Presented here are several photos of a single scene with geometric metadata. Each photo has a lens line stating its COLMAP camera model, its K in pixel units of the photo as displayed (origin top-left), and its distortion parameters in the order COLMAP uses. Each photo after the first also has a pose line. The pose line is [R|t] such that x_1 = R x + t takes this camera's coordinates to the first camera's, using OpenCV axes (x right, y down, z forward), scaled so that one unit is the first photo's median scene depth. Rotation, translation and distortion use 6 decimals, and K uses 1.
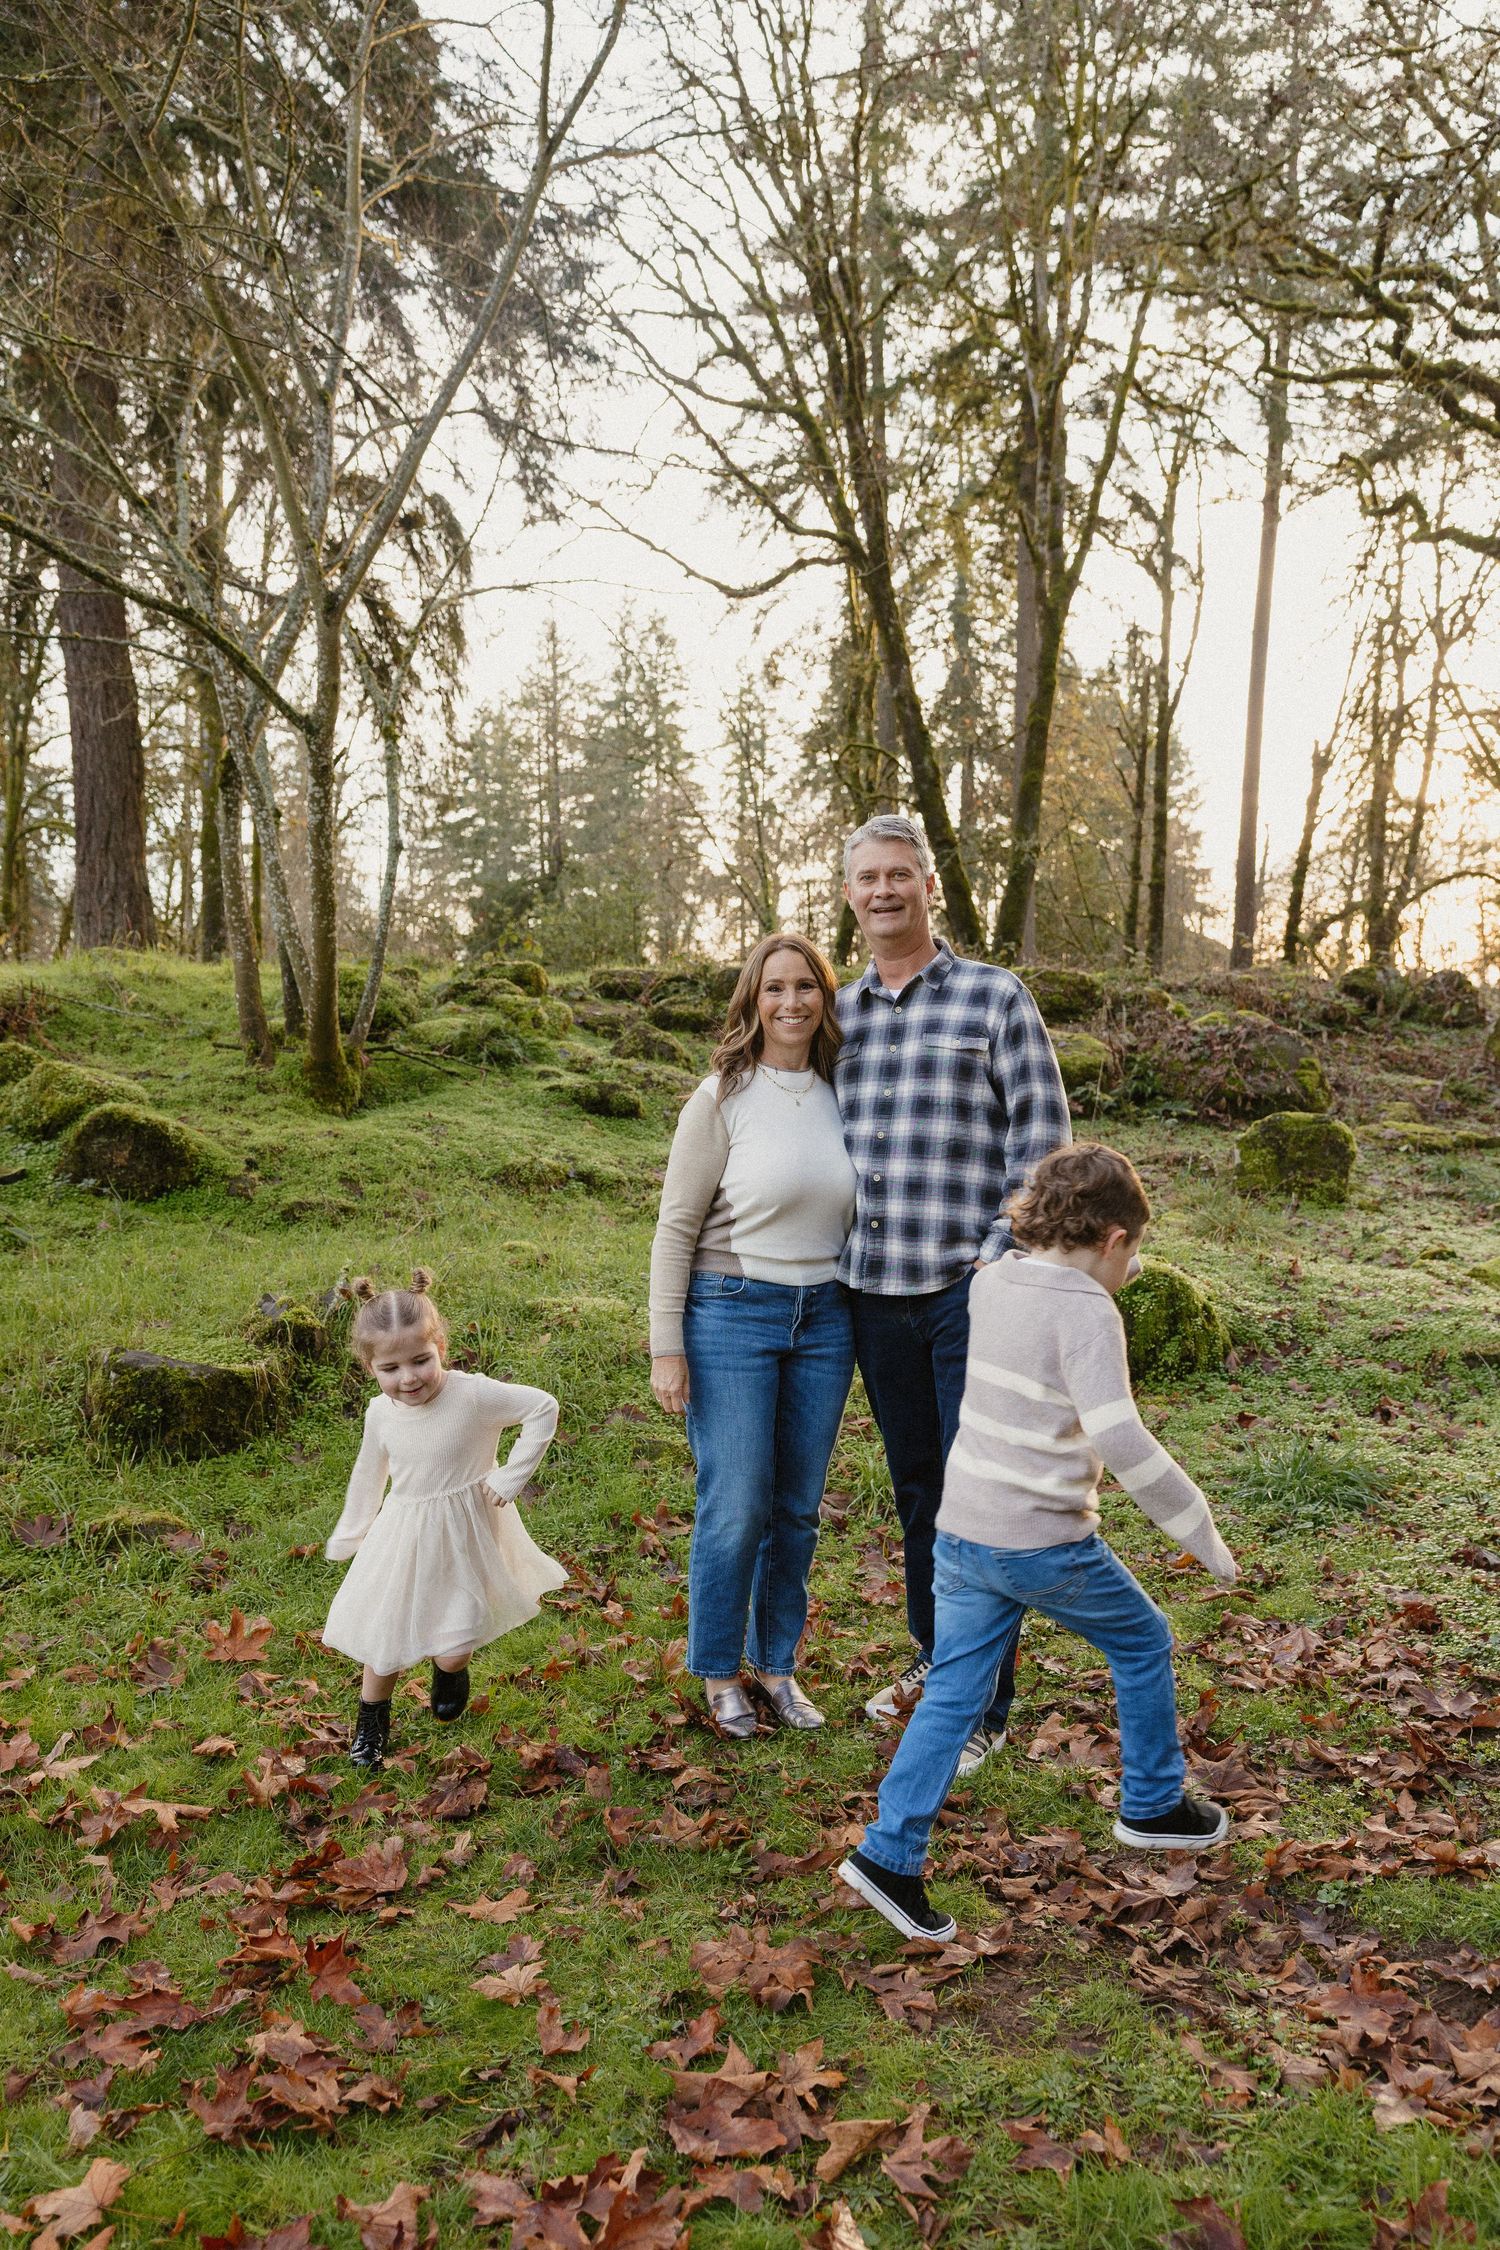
lens RADIAL K [[1753.4, 0, 750.0], [0, 1753.4, 1125.0], [0, 0, 1]] dist [0.002849, 0.000396]
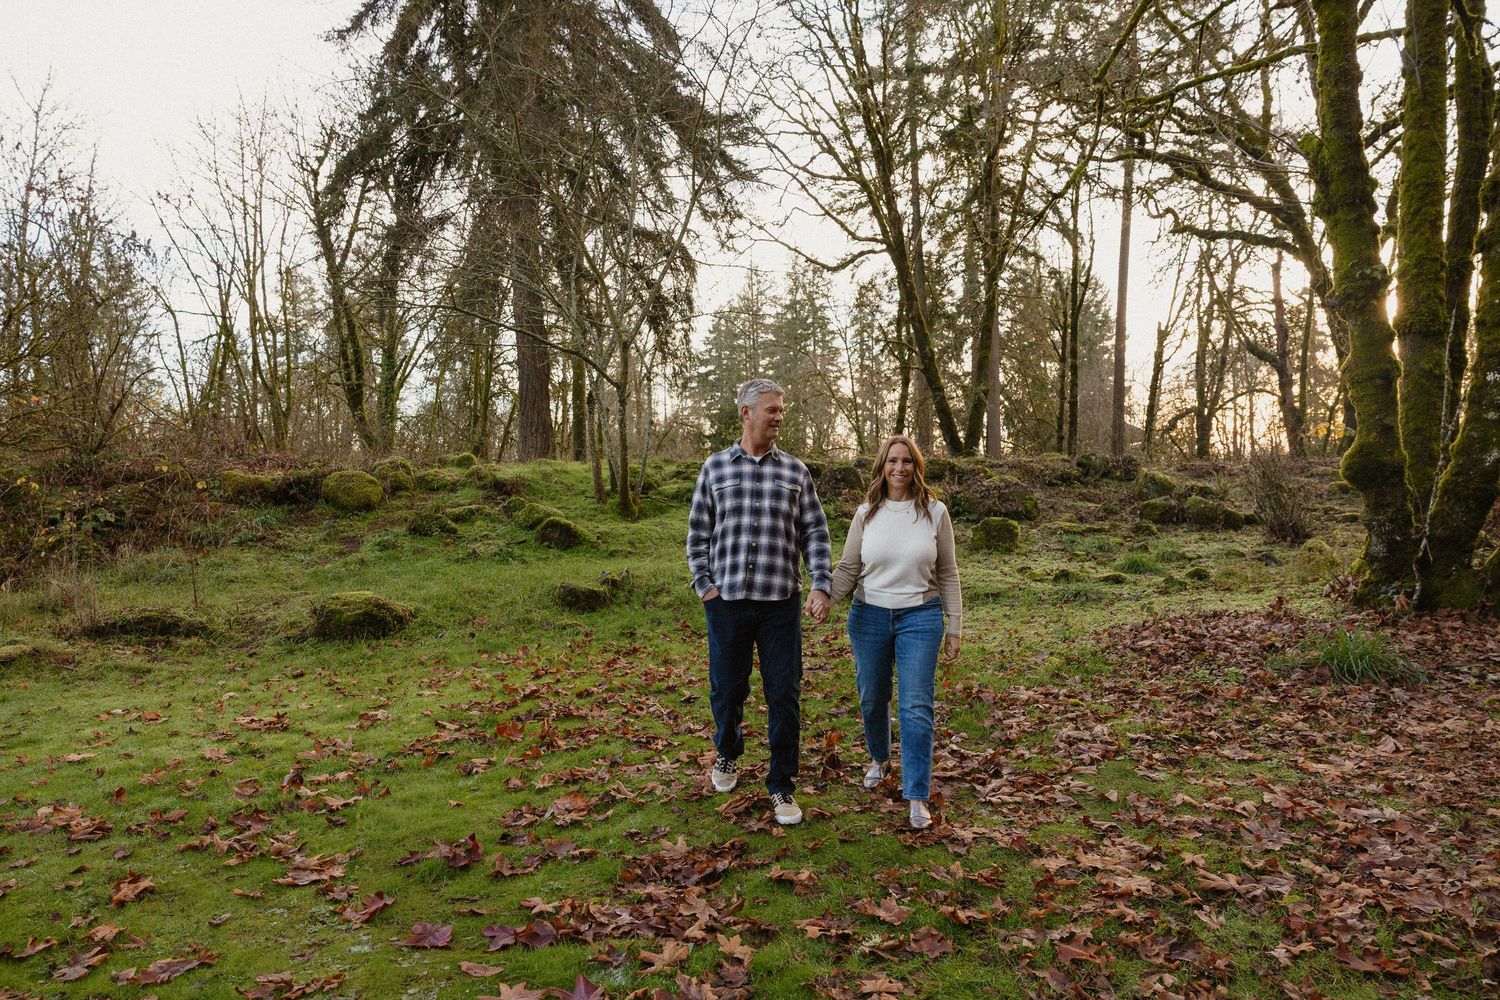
lens RADIAL K [[1039.1, 0, 750.0], [0, 1039.1, 500.0], [0, 0, 1]] dist [-0.001653, -0.000229]
pose [[0.991318, -0.012752, -0.130868, 0.045927], [0.007845, 0.999249, -0.037946, 0.006580], [0.131254, 0.036590, 0.990673, -0.162825]]
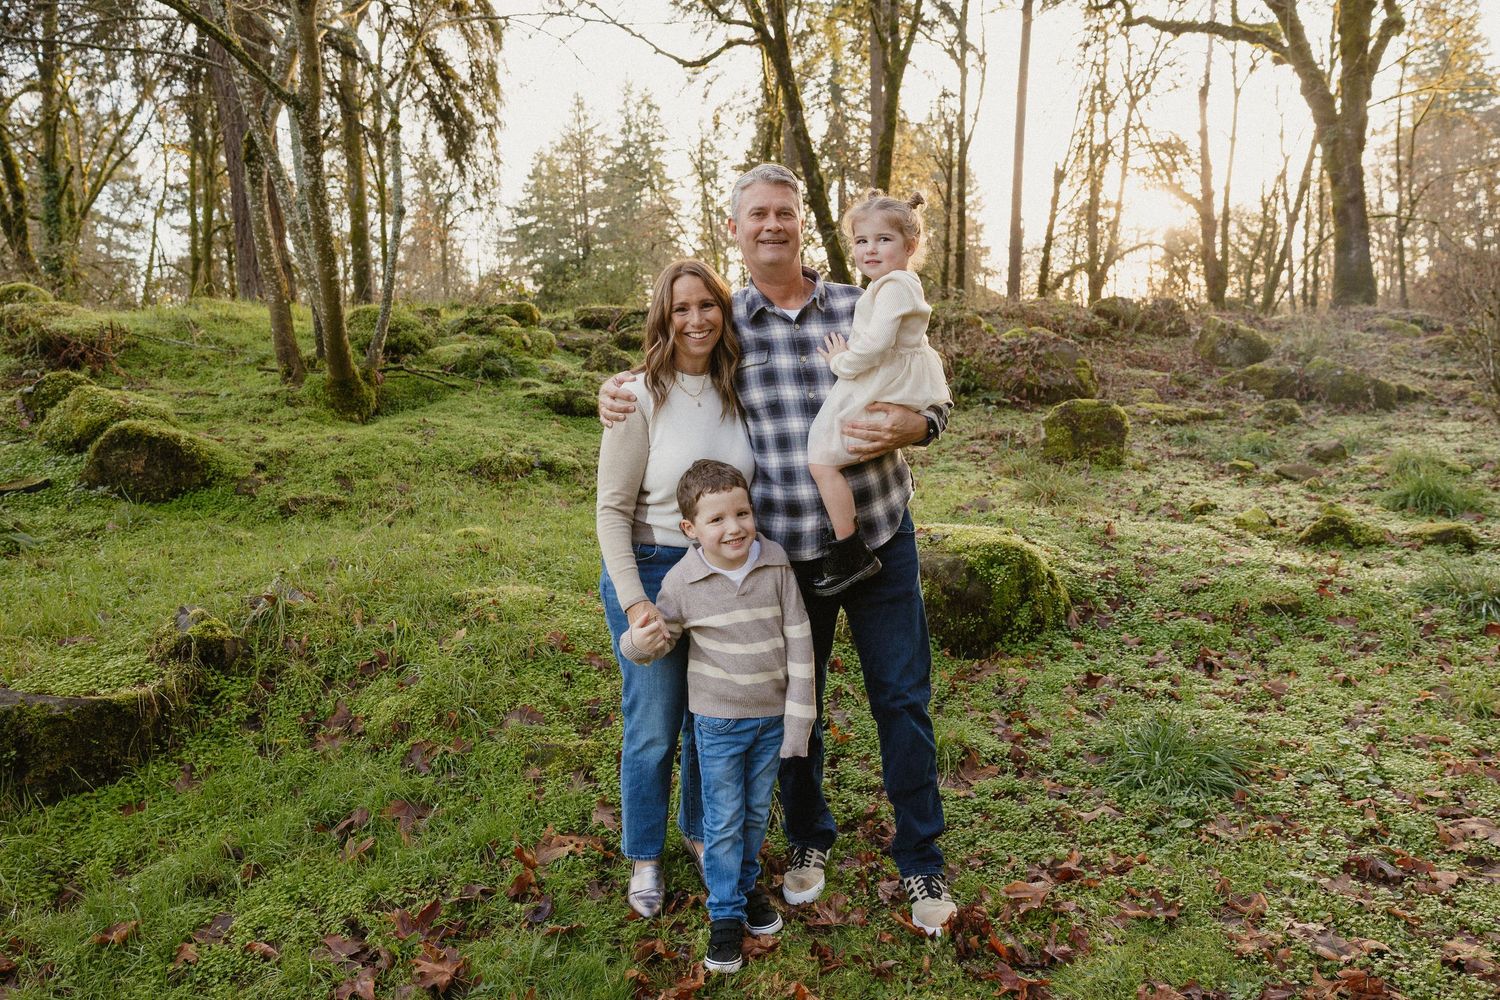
lens RADIAL K [[1036.1, 0, 787.3], [0, 1036.1, 472.7], [0, 0, 1]] dist [-0.004826, -0.000641]
pose [[0.997484, -0.030837, 0.063835, 0.008333], [0.026765, 0.997611, 0.063692, -0.002280], [-0.065646, -0.061823, 0.995926, 0.062969]]
